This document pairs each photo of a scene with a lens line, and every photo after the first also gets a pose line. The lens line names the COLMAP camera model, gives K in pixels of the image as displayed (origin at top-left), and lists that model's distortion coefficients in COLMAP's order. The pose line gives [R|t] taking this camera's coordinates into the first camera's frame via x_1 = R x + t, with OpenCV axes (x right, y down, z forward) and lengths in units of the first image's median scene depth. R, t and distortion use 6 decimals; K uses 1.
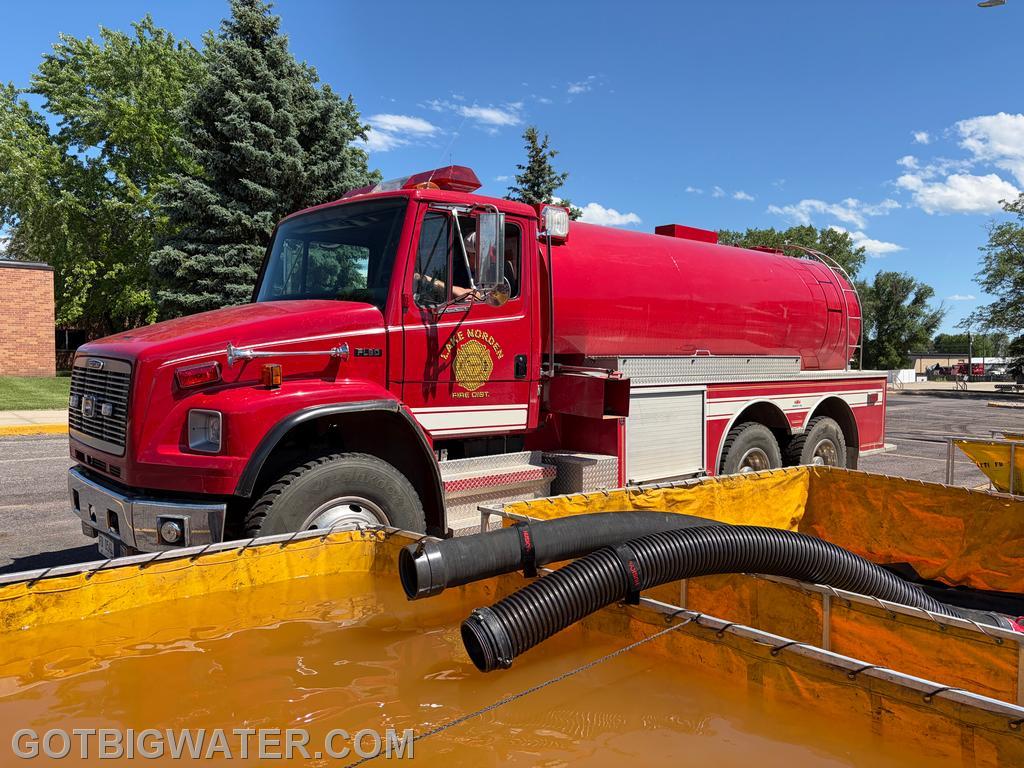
lens RADIAL K [[765.1, 0, 505.0], [0, 765.1, 381.5], [0, 0, 1]] dist [0.045184, -0.039176]
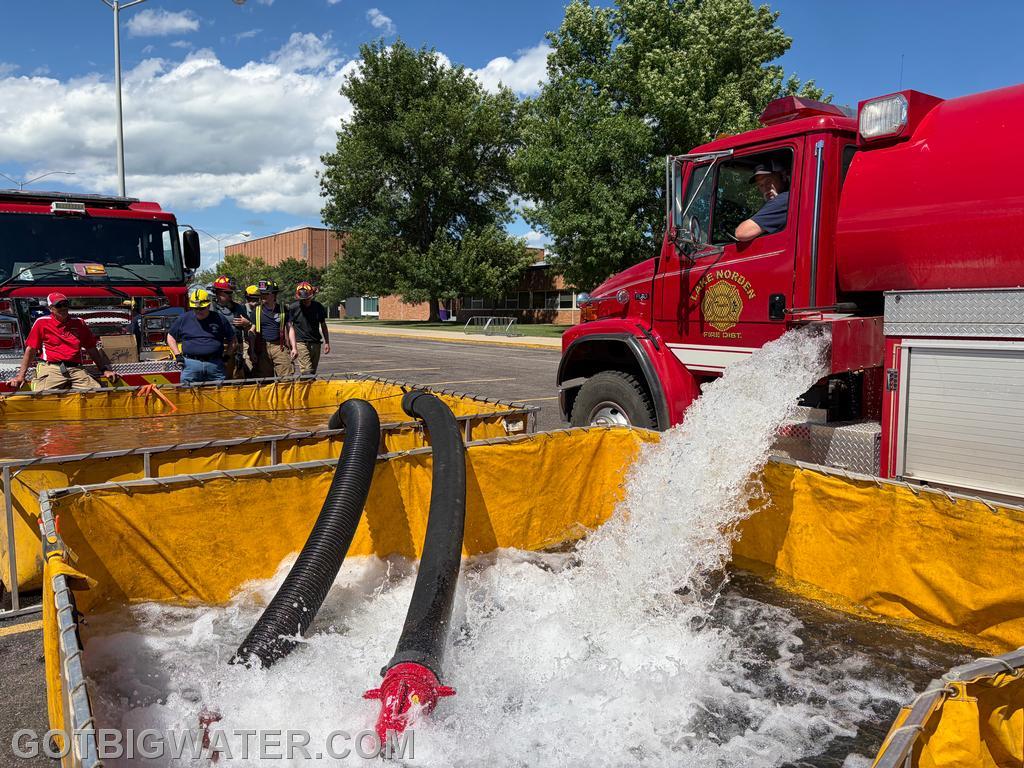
lens RADIAL K [[765.1, 0, 519.8], [0, 765.1, 375.2], [0, 0, 1]] dist [0.045184, -0.039176]
pose [[-0.096726, 0.071197, -0.992761, 0.539327], [-0.035183, 0.996570, 0.074899, 0.002028], [0.994689, 0.042173, -0.093889, 0.445070]]
